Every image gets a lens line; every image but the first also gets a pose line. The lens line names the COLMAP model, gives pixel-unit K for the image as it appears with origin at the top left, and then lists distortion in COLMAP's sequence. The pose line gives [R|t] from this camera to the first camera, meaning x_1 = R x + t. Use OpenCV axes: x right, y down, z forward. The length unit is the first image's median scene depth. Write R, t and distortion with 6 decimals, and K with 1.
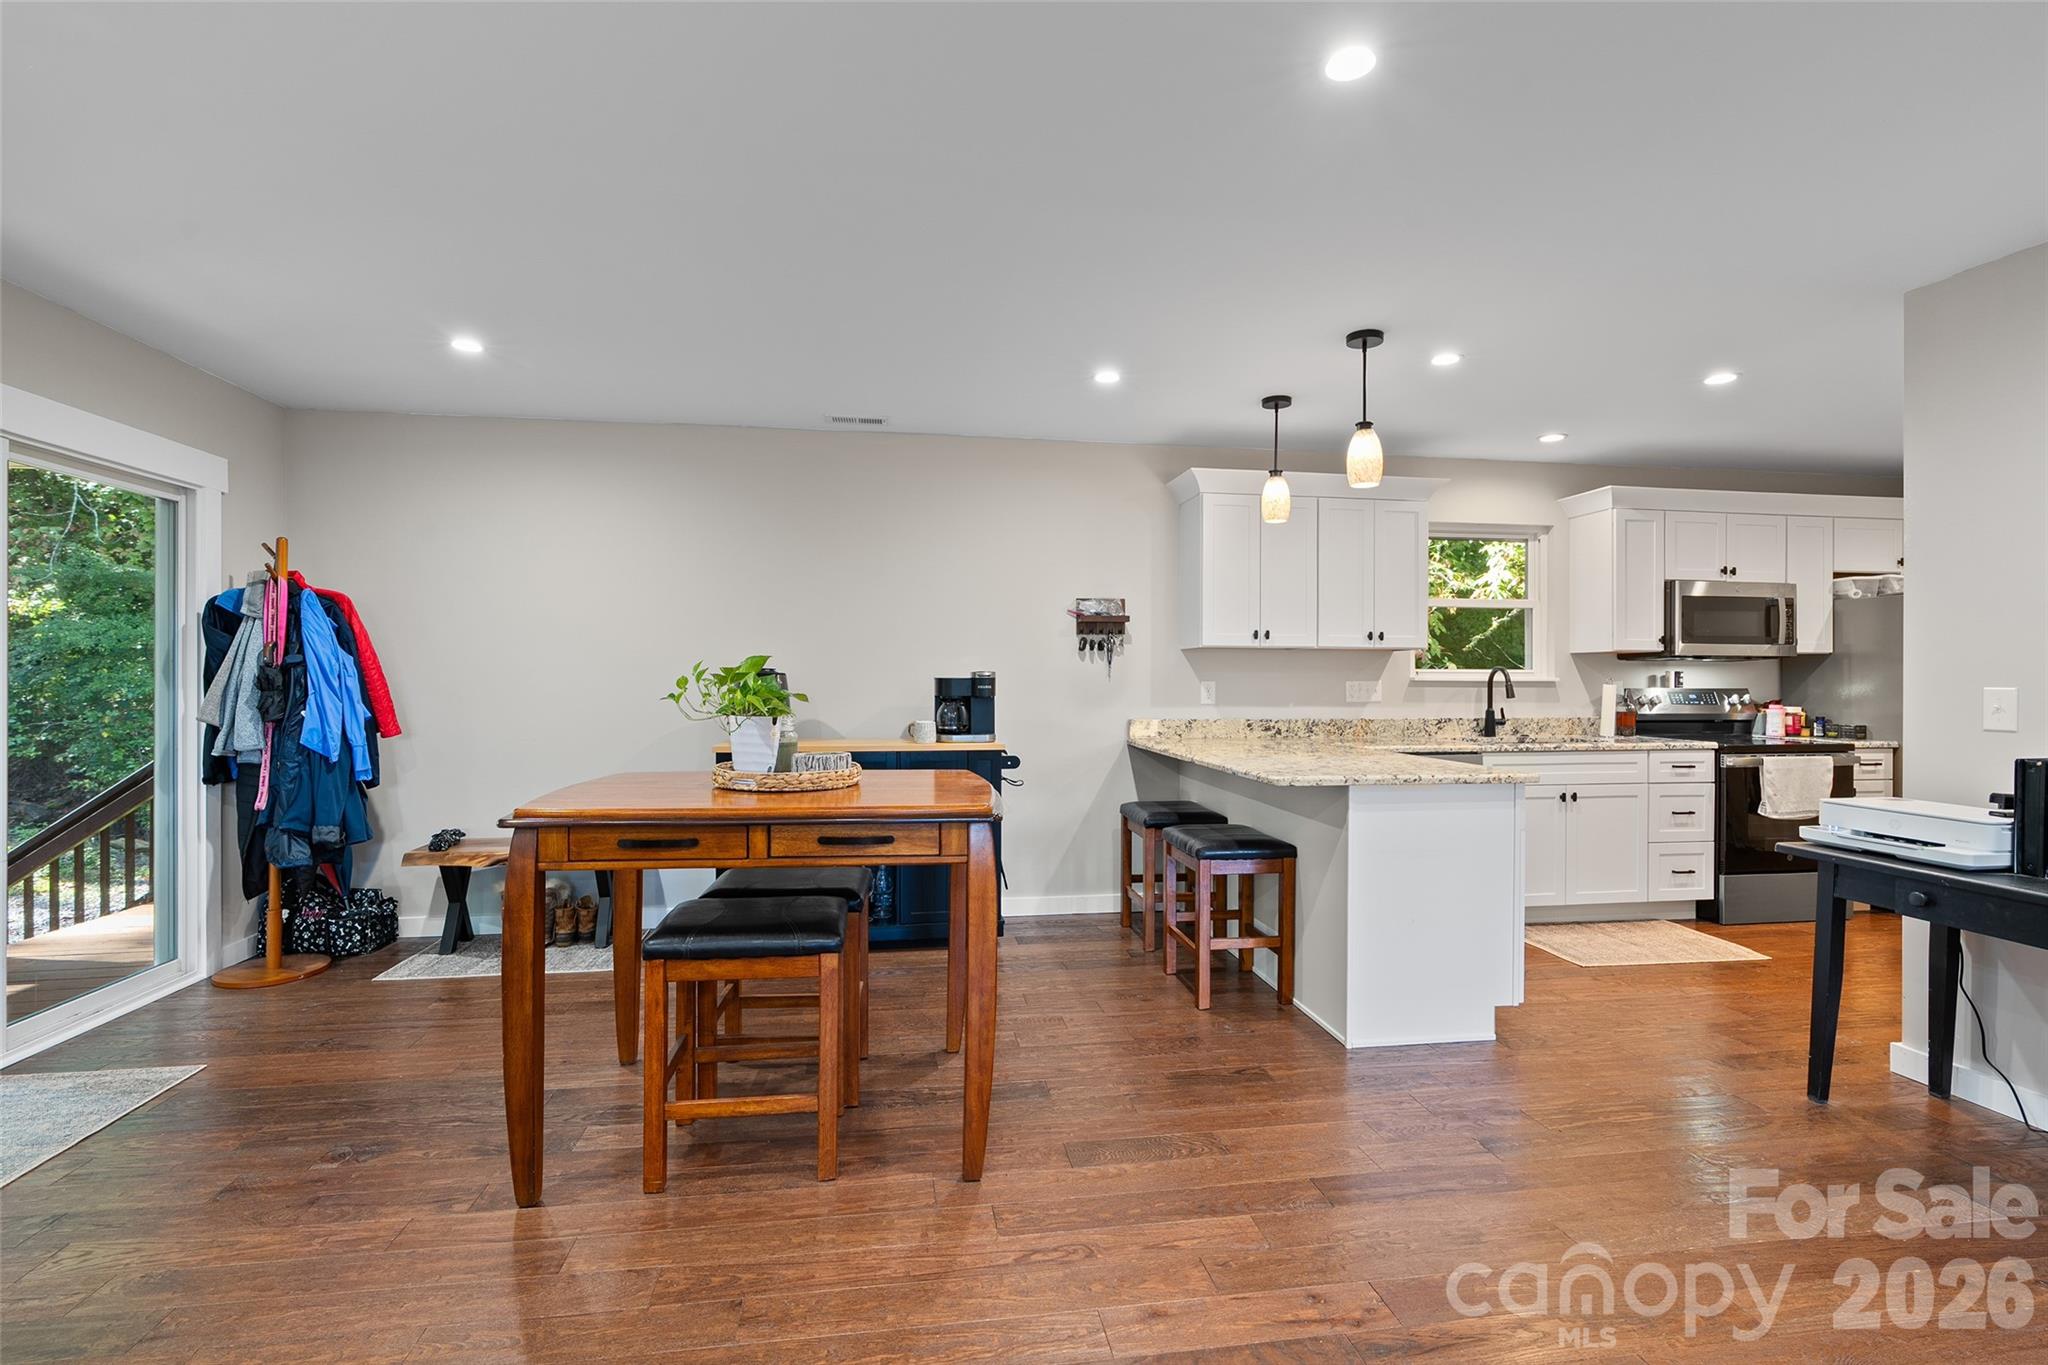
lens RADIAL K [[936.4, 0, 1019.0], [0, 936.4, 688.6], [0, 0, 1]] dist [-0.002430, 0.000004]
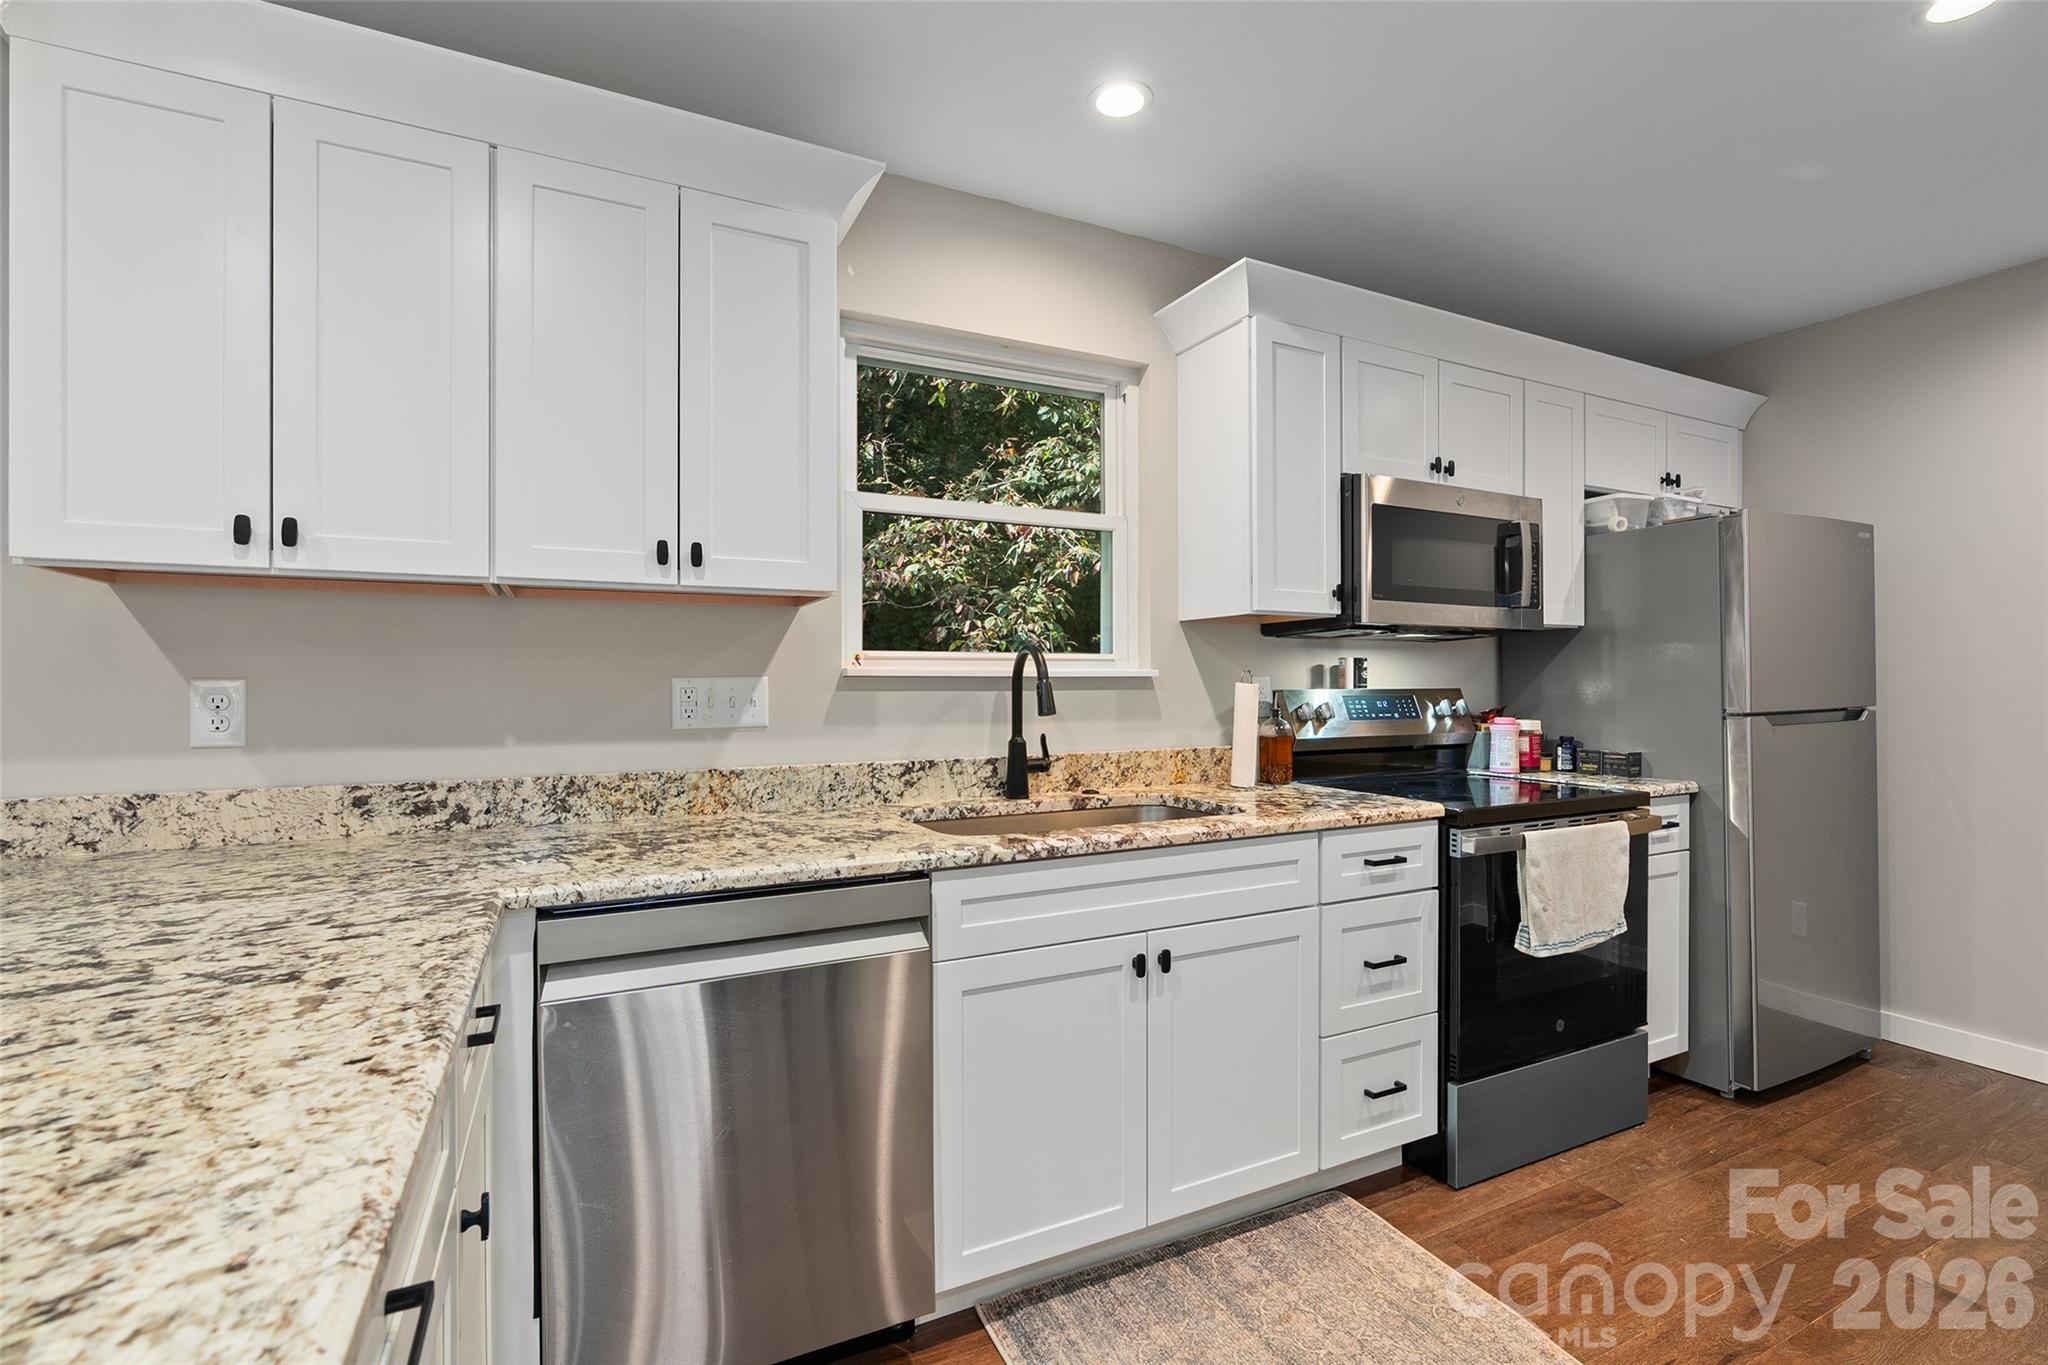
lens RADIAL K [[936.4, 0, 1019.0], [0, 936.4, 688.6], [0, 0, 1]] dist [-0.002430, 0.000004]
pose [[0.953076, -0.006794, 0.302655, 0.374277], [0.007033, 0.999975, 0.000300, -0.002474], [-0.302649, 0.001843, 0.953100, 0.575773]]
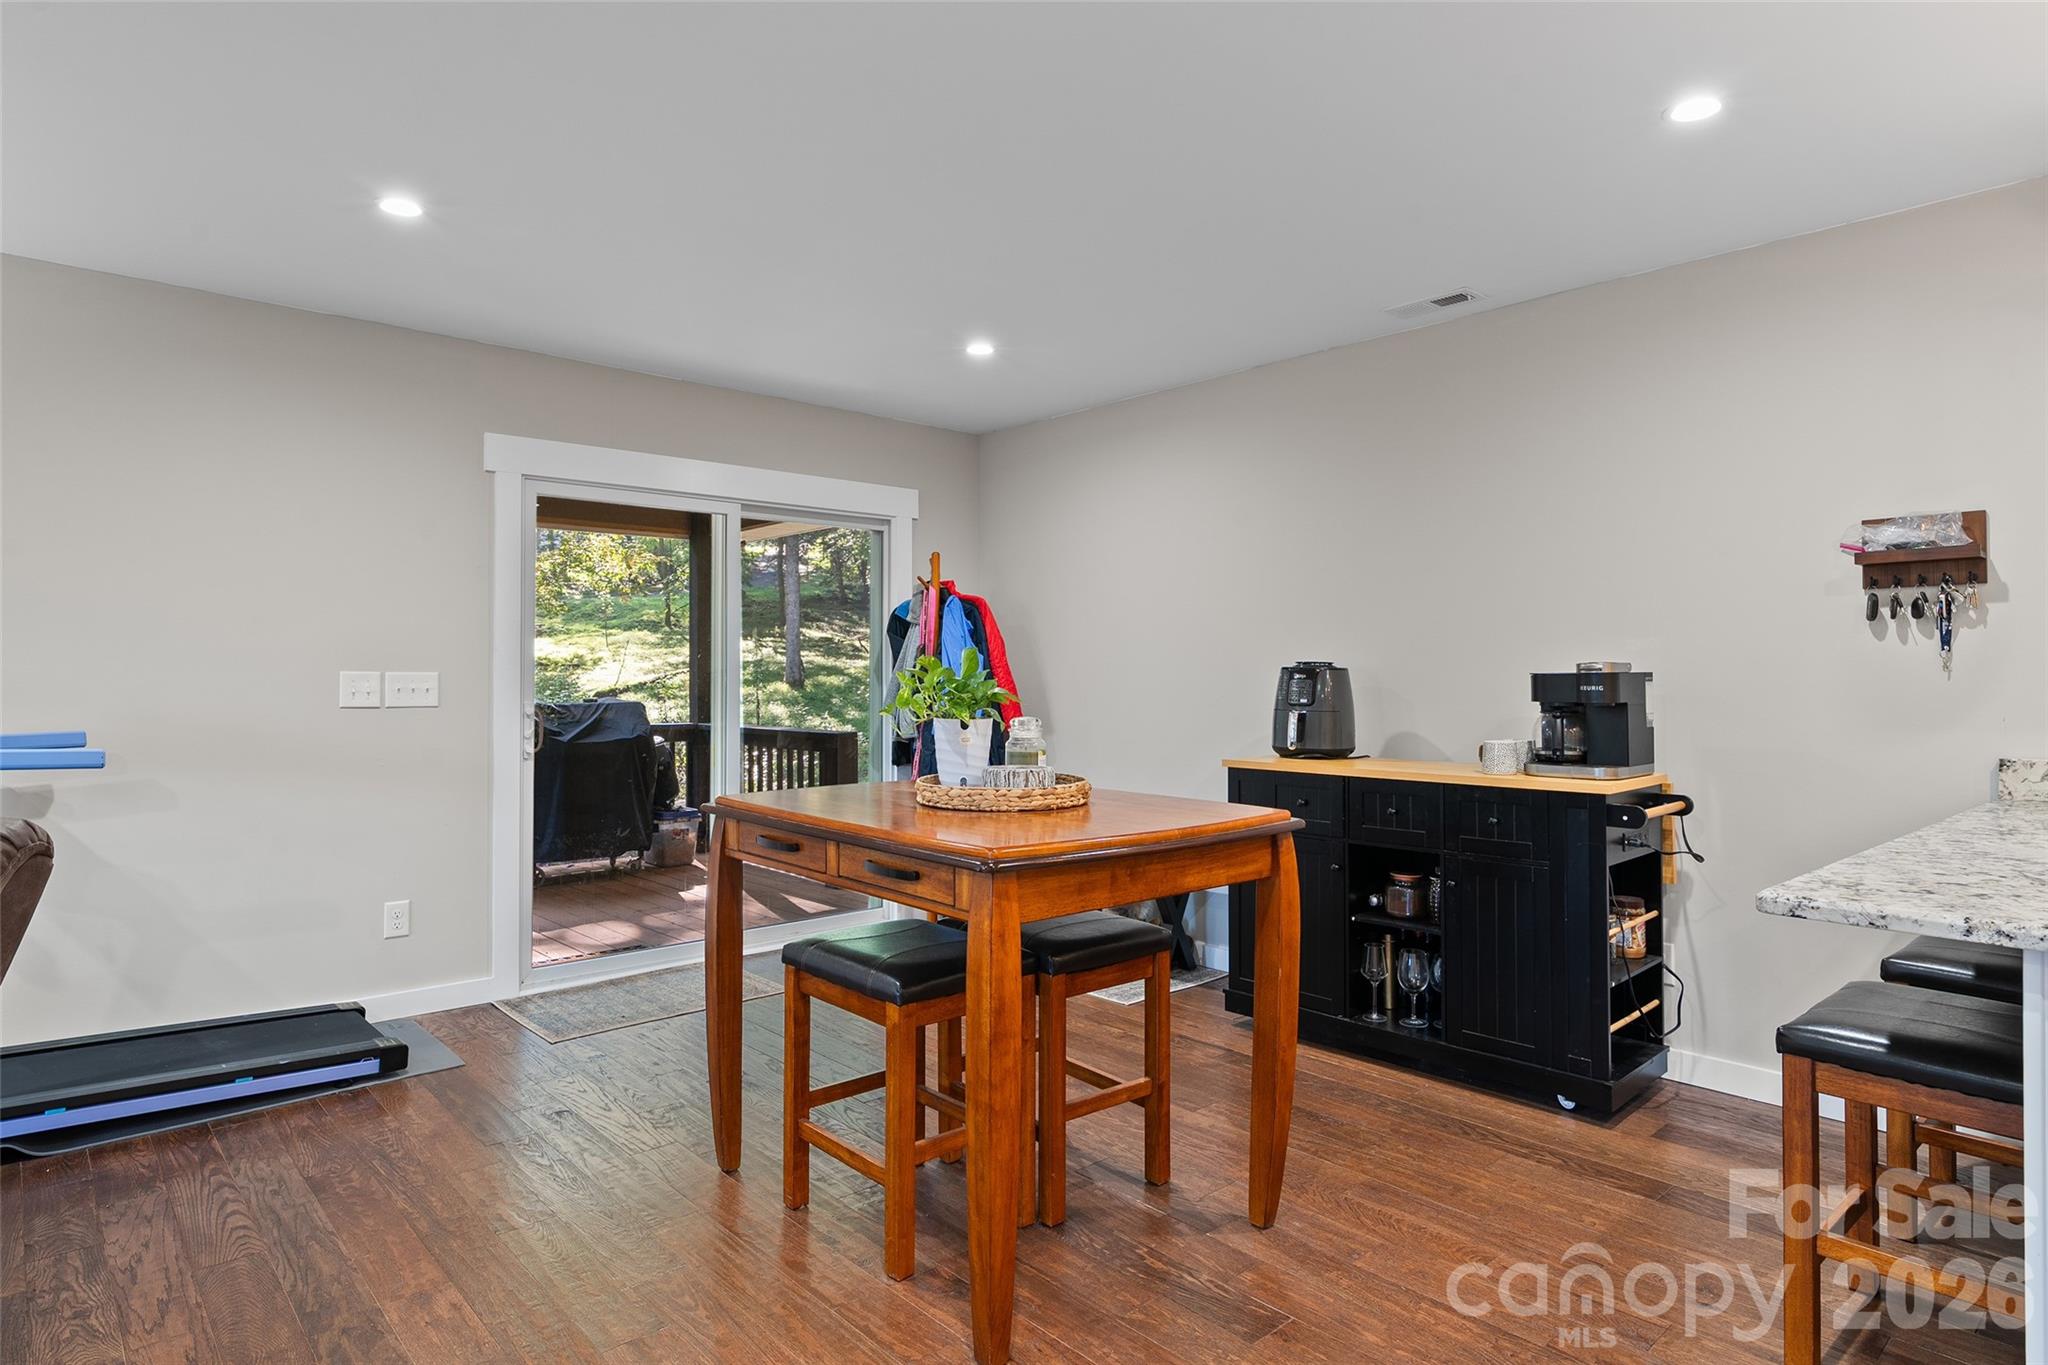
lens RADIAL K [[1122.4, 0, 1024.0], [0, 1122.4, 682.5], [0, 0, 1]] dist [-0.002242, -0.000537]
pose [[0.546999, 0.005074, -0.837118, 0.316827], [-0.004753, 0.999984, 0.002956, -0.005427], [0.837119, 0.002362, 0.547015, 0.257815]]
